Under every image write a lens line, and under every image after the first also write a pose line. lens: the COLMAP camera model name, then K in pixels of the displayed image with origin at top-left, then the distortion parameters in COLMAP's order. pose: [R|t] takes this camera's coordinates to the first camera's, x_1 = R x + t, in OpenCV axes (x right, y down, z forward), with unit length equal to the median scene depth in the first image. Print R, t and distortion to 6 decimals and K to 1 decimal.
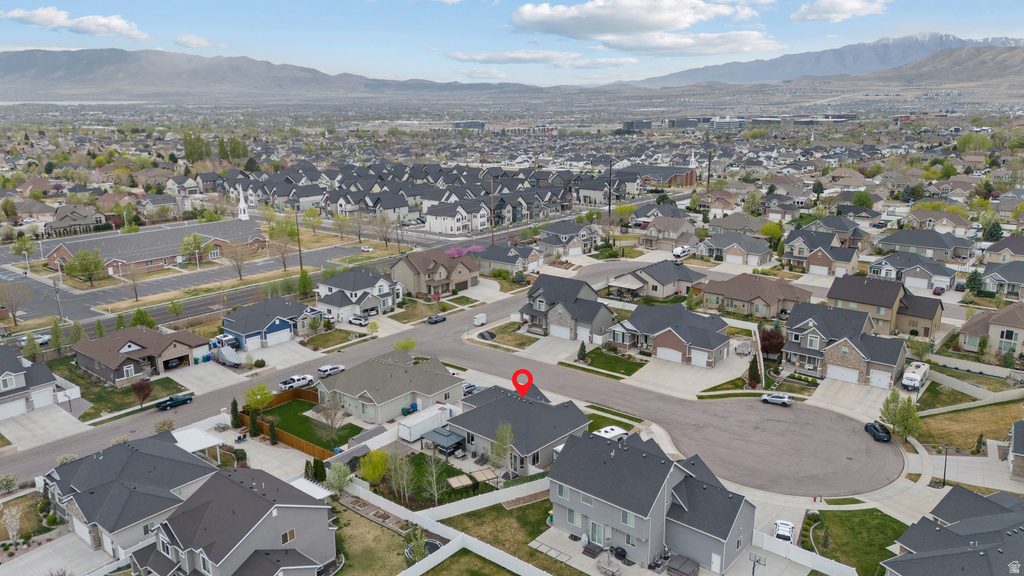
lens RADIAL K [[748.9, 0, 513.8], [0, 748.9, 283.7], [0, 0, 1]] dist [0.095547, -0.099319]
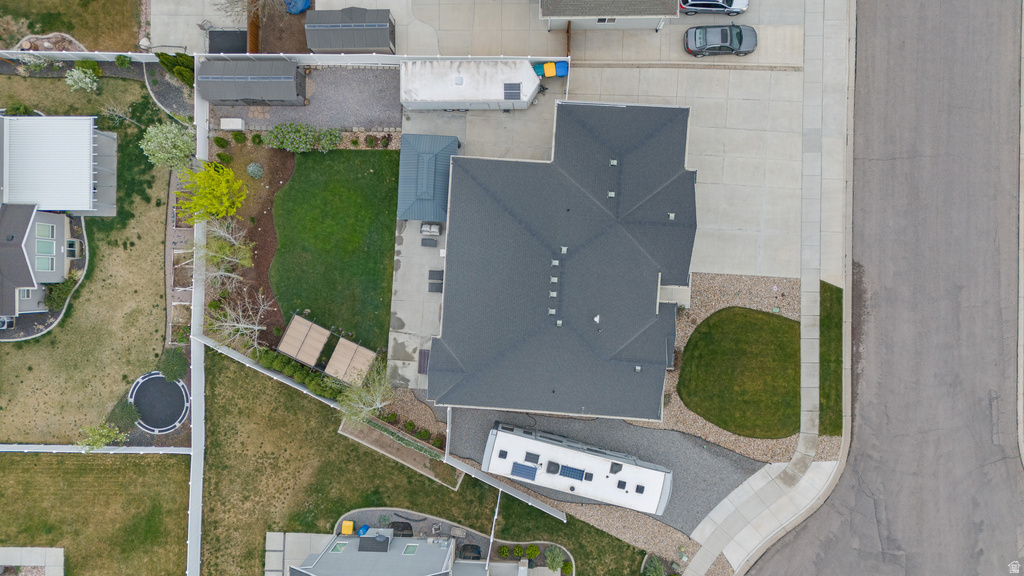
lens RADIAL K [[748.9, 0, 513.8], [0, 748.9, 283.7], [0, 0, 1]] dist [0.095547, -0.099319]
pose [[0.623559, 0.781664, -0.013258, -0.003613], [-0.168542, 0.150972, 0.974064, -0.184639], [0.763393, -0.605152, 0.225883, 0.677276]]
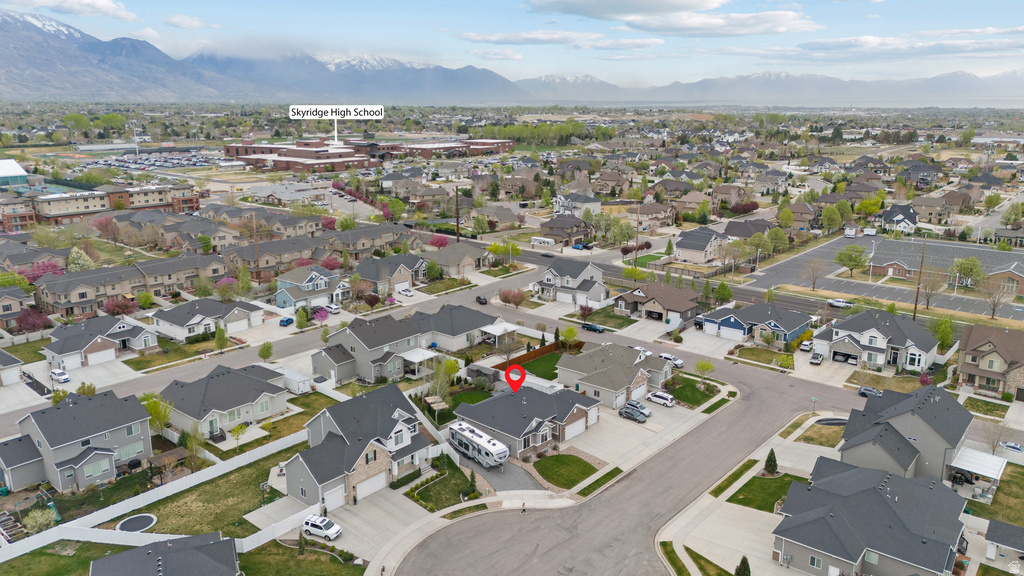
lens RADIAL K [[748.9, 0, 513.8], [0, 748.9, 283.7], [0, 0, 1]] dist [0.095547, -0.099319]
pose [[-0.011076, 0.245558, -0.969319, 0.797931], [-0.243872, 0.939443, 0.240776, -0.199418], [0.969744, 0.239056, 0.049479, 0.682546]]
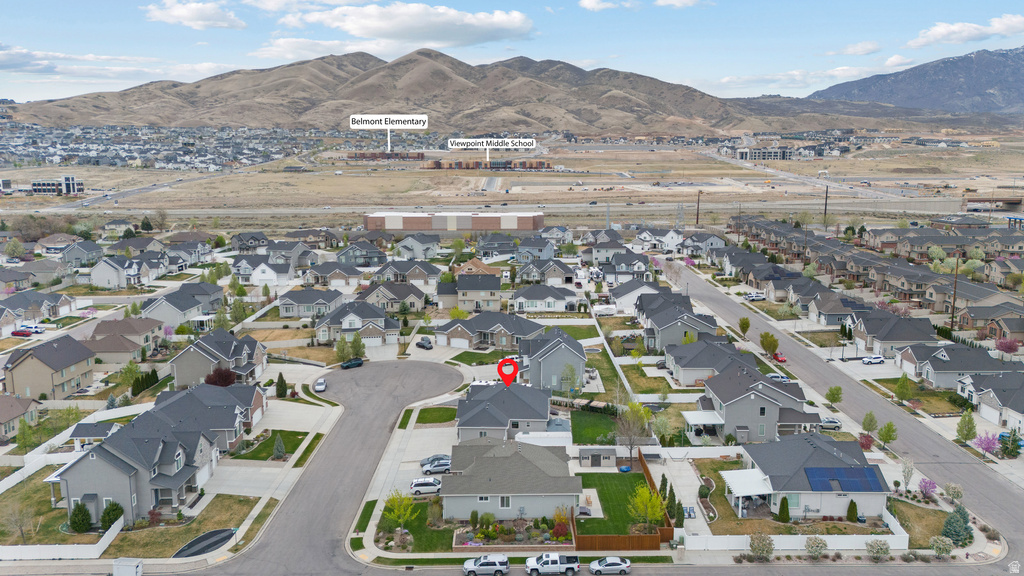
lens RADIAL K [[748.9, 0, 513.8], [0, 748.9, 283.7], [0, 0, 1]] dist [0.095547, -0.099319]
pose [[-0.634286, -0.112384, 0.764886, -0.693434], [0.199975, 0.931855, 0.302747, -0.279080], [-0.746787, 0.344986, -0.568589, 1.238010]]
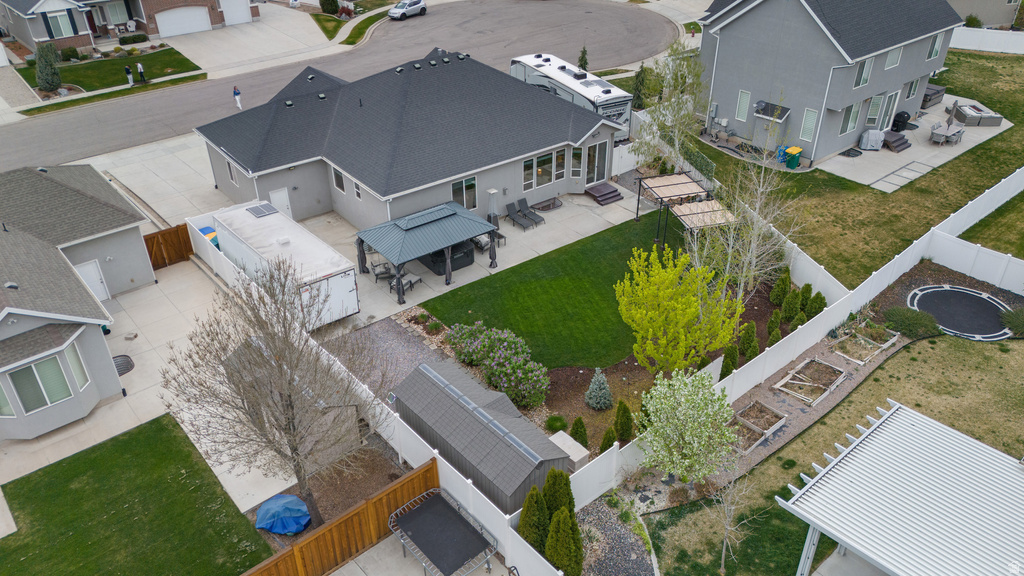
lens RADIAL K [[748.9, 0, 513.8], [0, 748.9, 283.7], [0, 0, 1]] dist [0.095547, -0.099319]
pose [[0.176949, -0.516830, 0.837601, -0.286296], [0.252816, 0.846343, 0.468815, 0.057843], [-0.951196, 0.128802, 0.280423, 0.658992]]
